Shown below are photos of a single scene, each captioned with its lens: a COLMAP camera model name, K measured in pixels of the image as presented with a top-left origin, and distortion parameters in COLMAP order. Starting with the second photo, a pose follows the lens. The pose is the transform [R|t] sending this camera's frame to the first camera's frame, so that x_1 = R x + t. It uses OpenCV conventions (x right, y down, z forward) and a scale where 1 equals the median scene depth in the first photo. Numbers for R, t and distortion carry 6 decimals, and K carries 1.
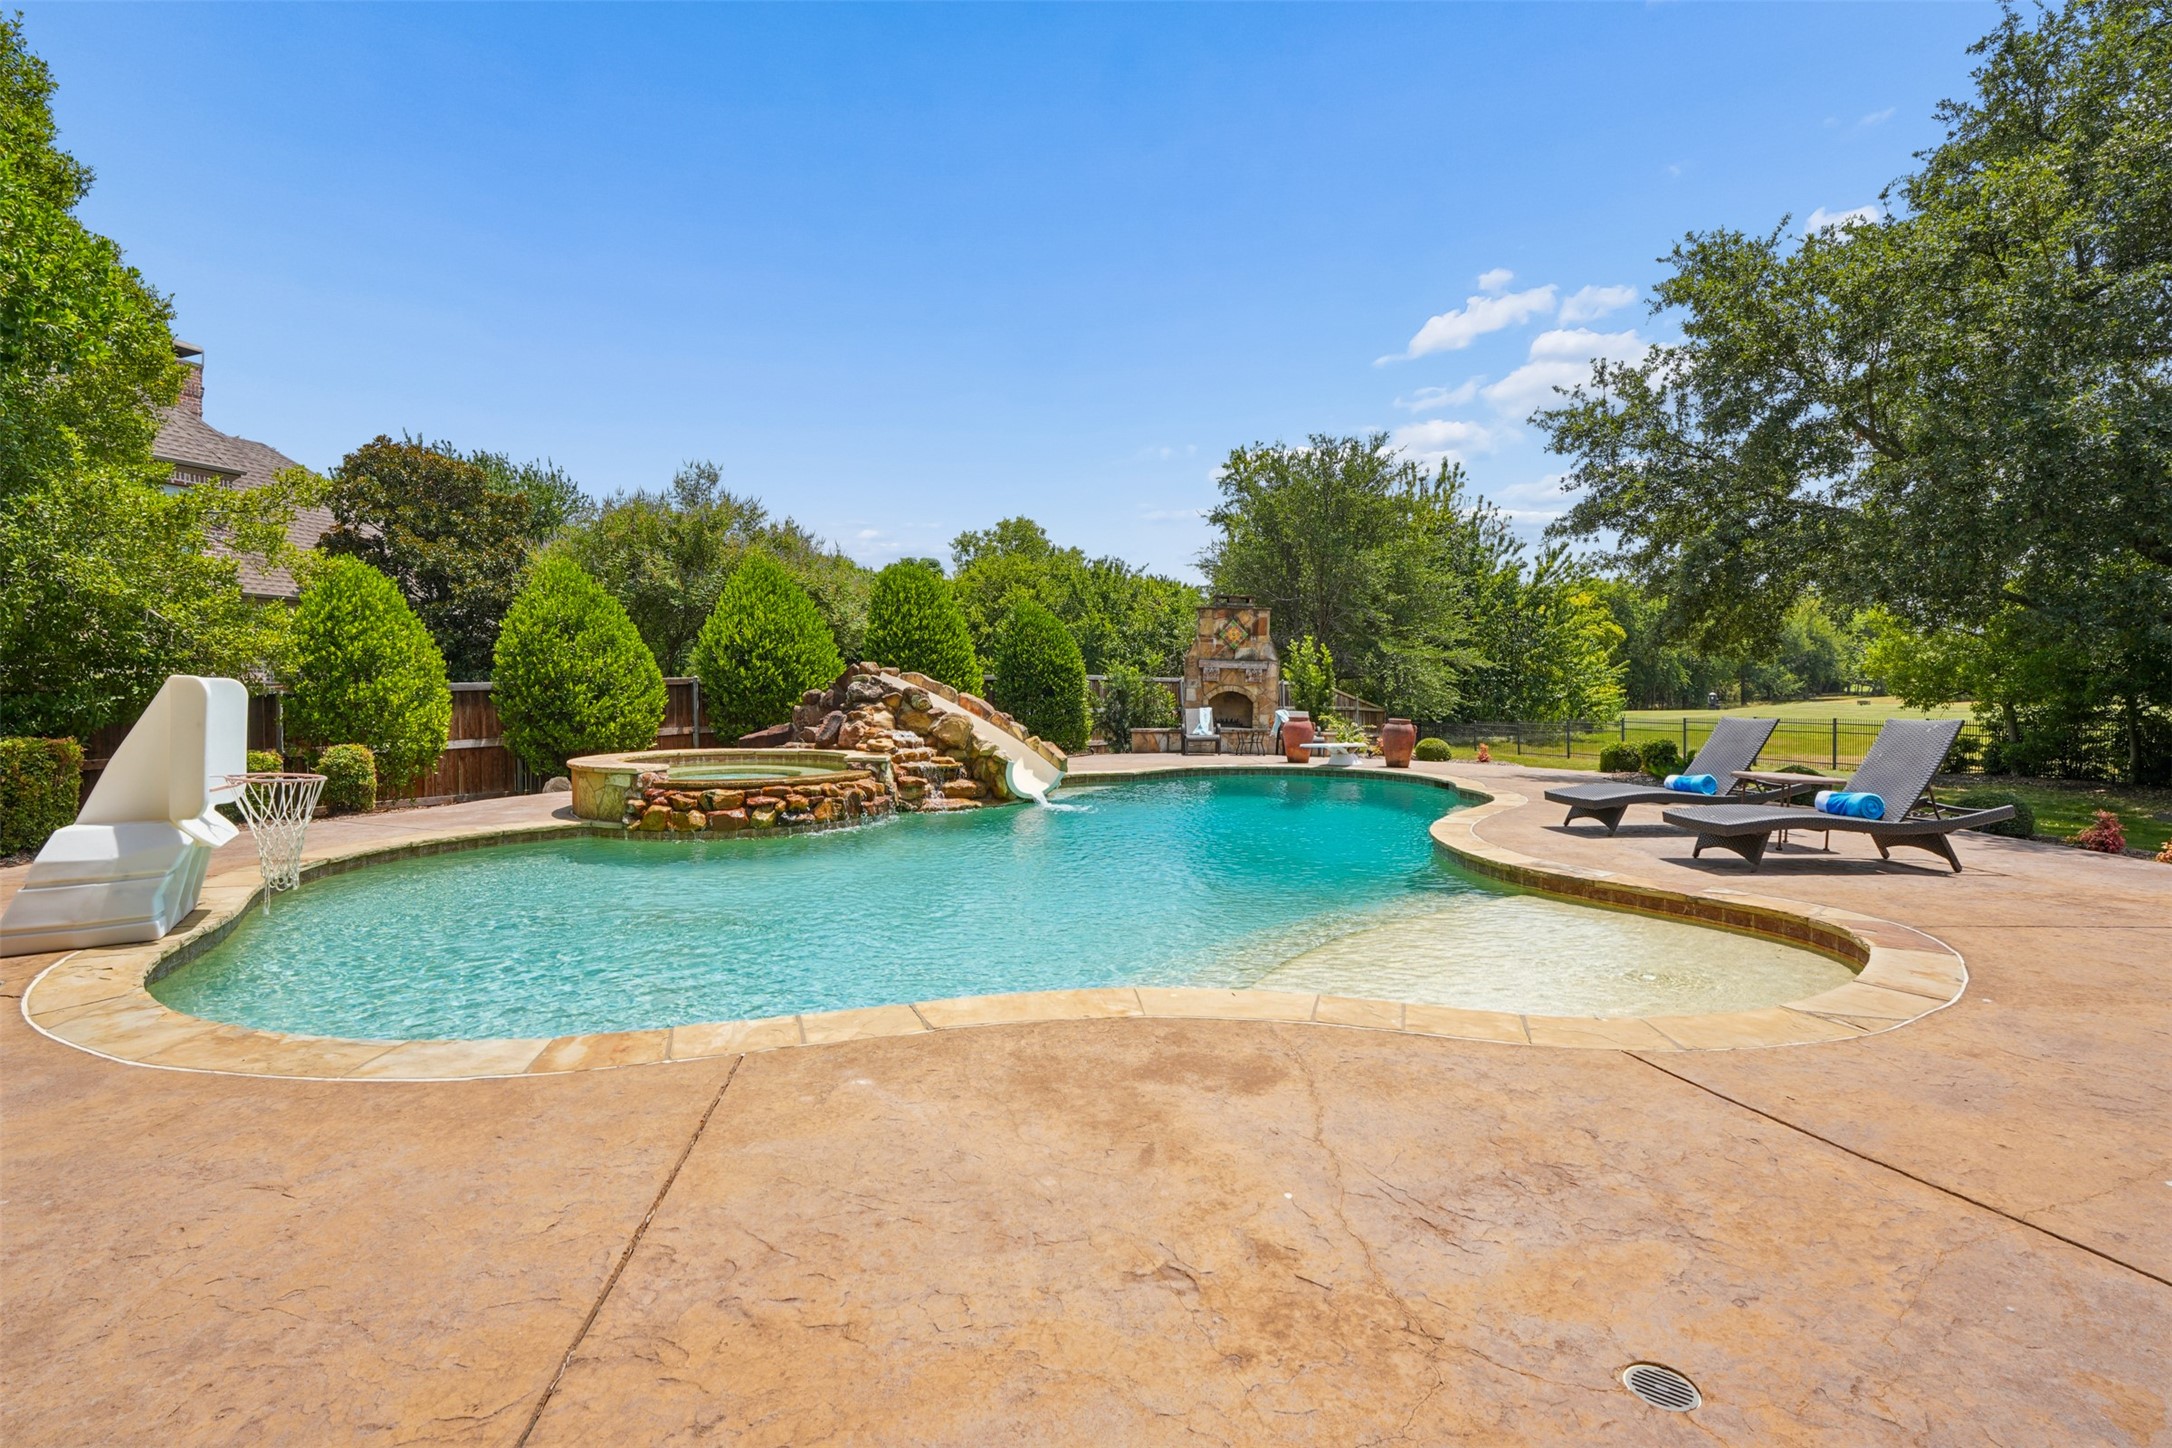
lens RADIAL K [[980.6, 0, 1110.2], [0, 980.6, 700.8], [0, 0, 1]] dist [-0.024988, 0.012344]
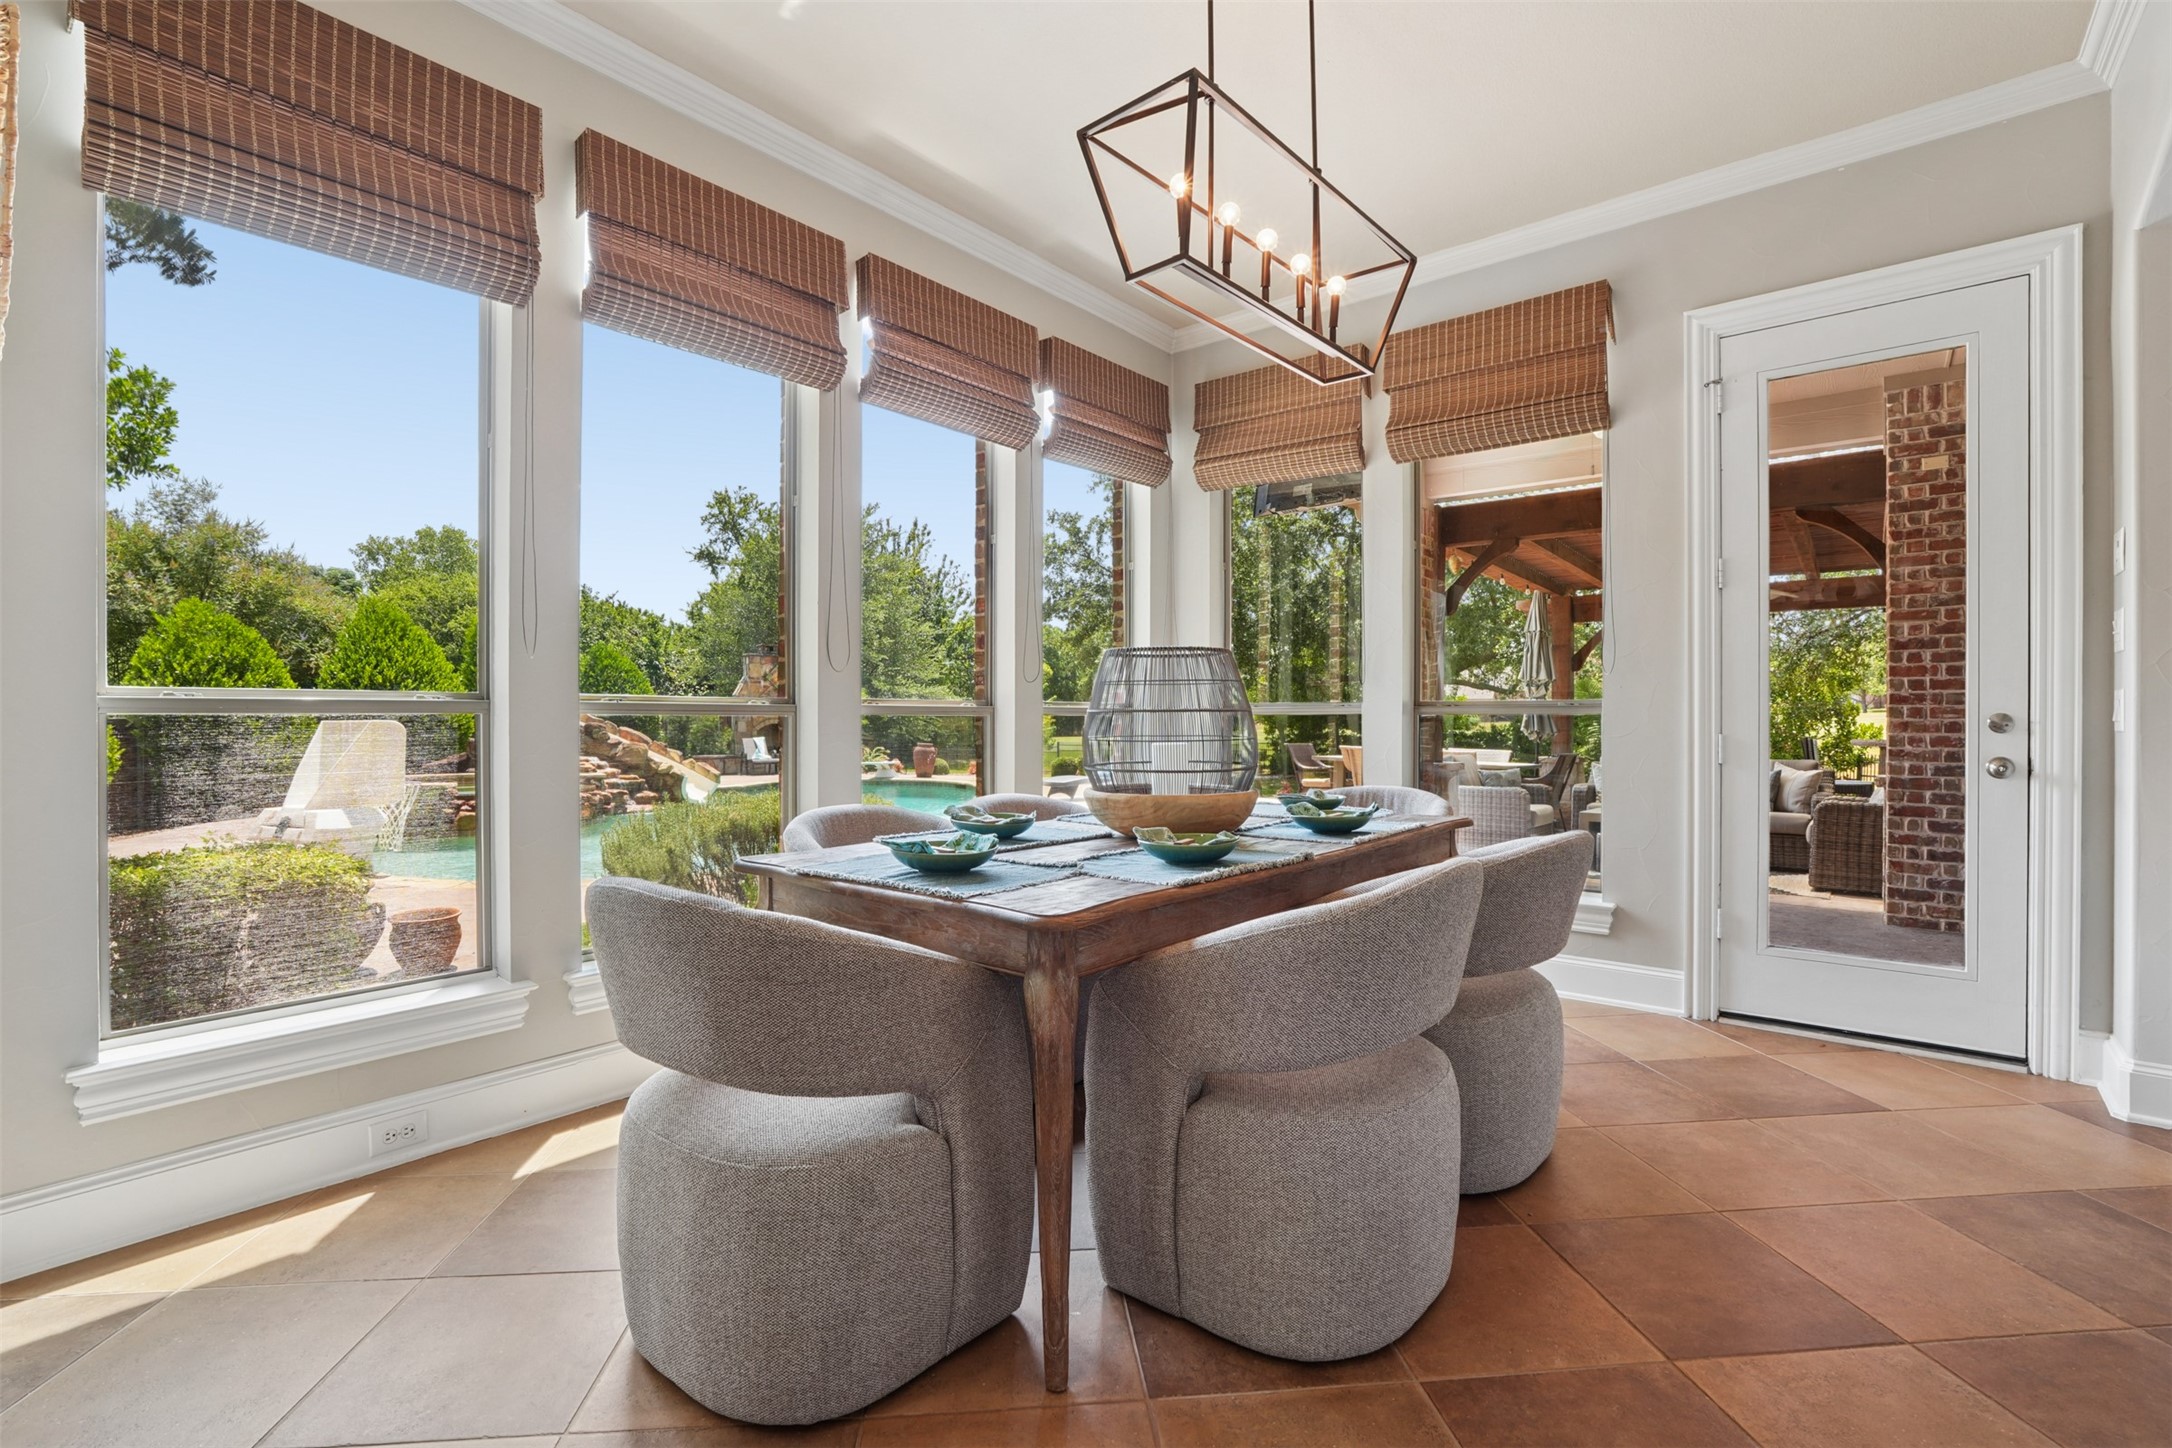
lens RADIAL K [[980.6, 0, 1092.4], [0, 980.6, 719.3], [0, 0, 1]] dist [-0.024988, 0.012344]
pose [[0.861819, -0.002263, 0.507210, -0.142991], [0.007695, 0.999933, -0.008615, -0.001143], [-0.507157, 0.011328, 0.861779, -0.226094]]
